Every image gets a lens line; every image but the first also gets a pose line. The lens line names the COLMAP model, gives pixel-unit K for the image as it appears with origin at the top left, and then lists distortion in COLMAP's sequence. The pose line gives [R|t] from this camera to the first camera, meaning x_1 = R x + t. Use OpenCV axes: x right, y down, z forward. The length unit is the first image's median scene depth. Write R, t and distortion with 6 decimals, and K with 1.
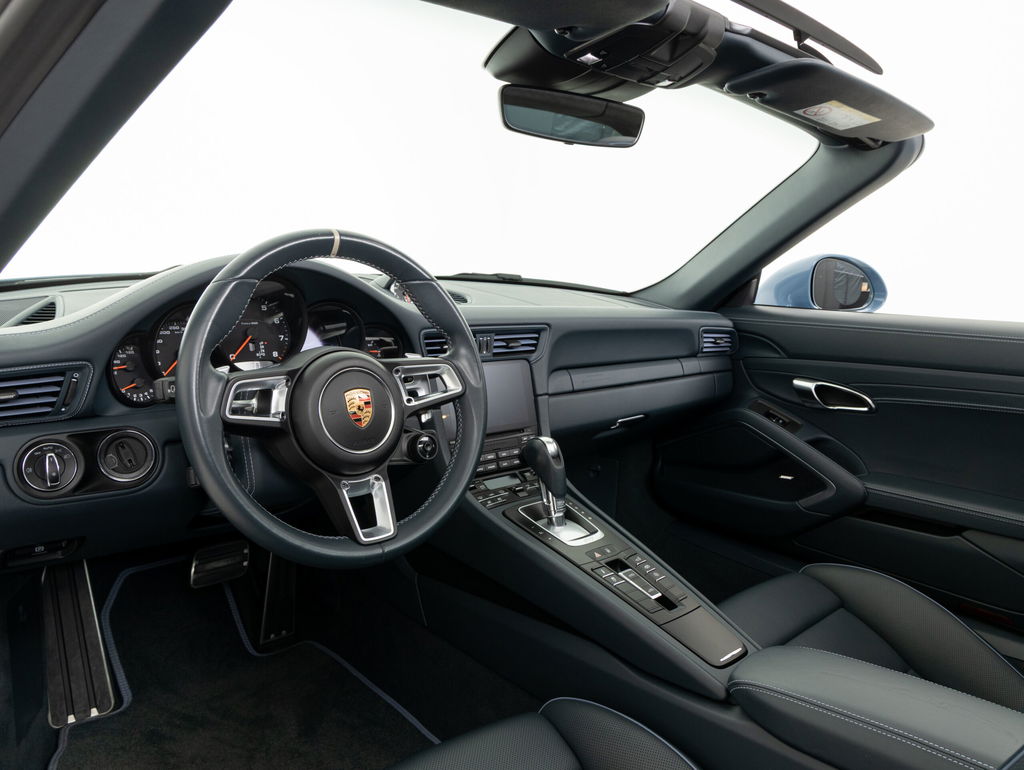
lens RADIAL K [[767.7, 0, 512.4], [0, 767.7, 377.5], [0, 0, 1]] dist [-0.000666, 0.003463]
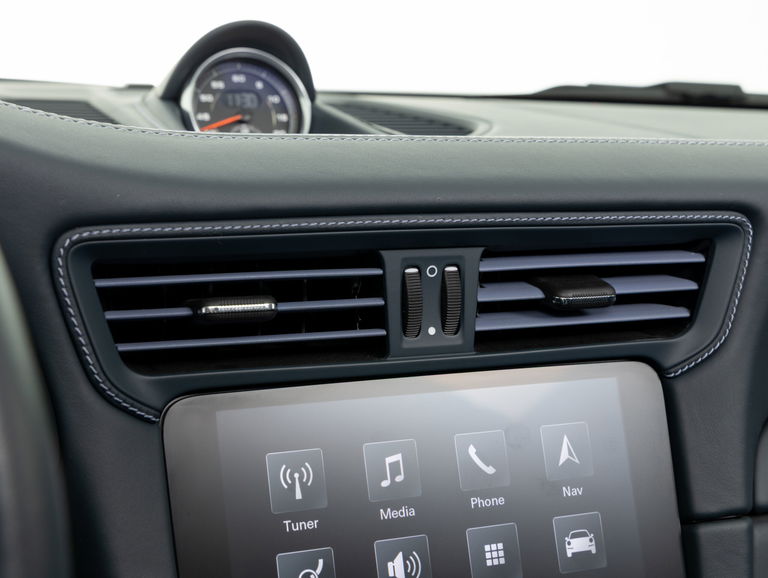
lens RADIAL K [[1322.7, 0, 385.9], [0, 1322.7, 287.4], [0, 0, 1]] dist [0.007358, 0.000000]
pose [[0.944824, -0.005318, -0.327537, 0.083275], [-0.010399, 0.998877, -0.046216, -0.029267], [0.327415, 0.047072, 0.943708, 0.665918]]
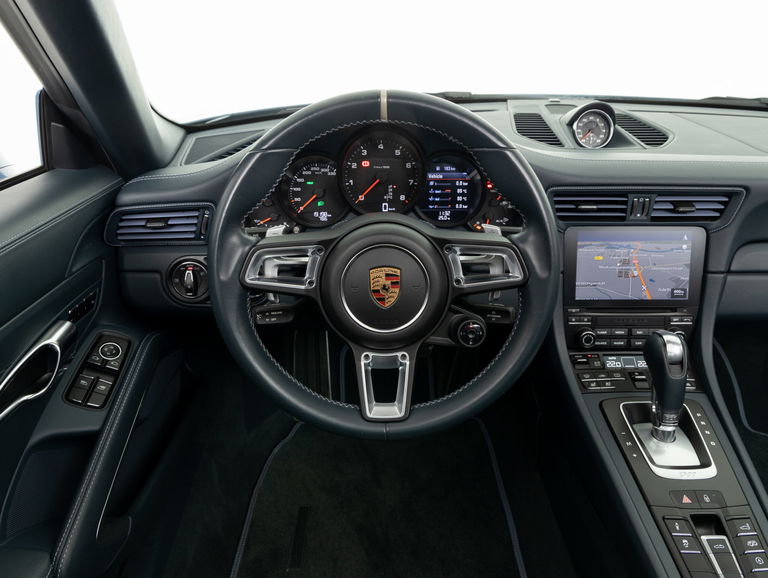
lens RADIAL K [[575.8, 0, 379.8], [0, 575.8, 287.0], [0, 0, 1]] dist [-0.000666, 0.003463]
pose [[0.744314, 0.233082, -0.625836, 0.181091], [-0.077727, 0.960983, 0.265461, -0.110812], [0.663292, -0.148942, 0.733390, 0.340649]]
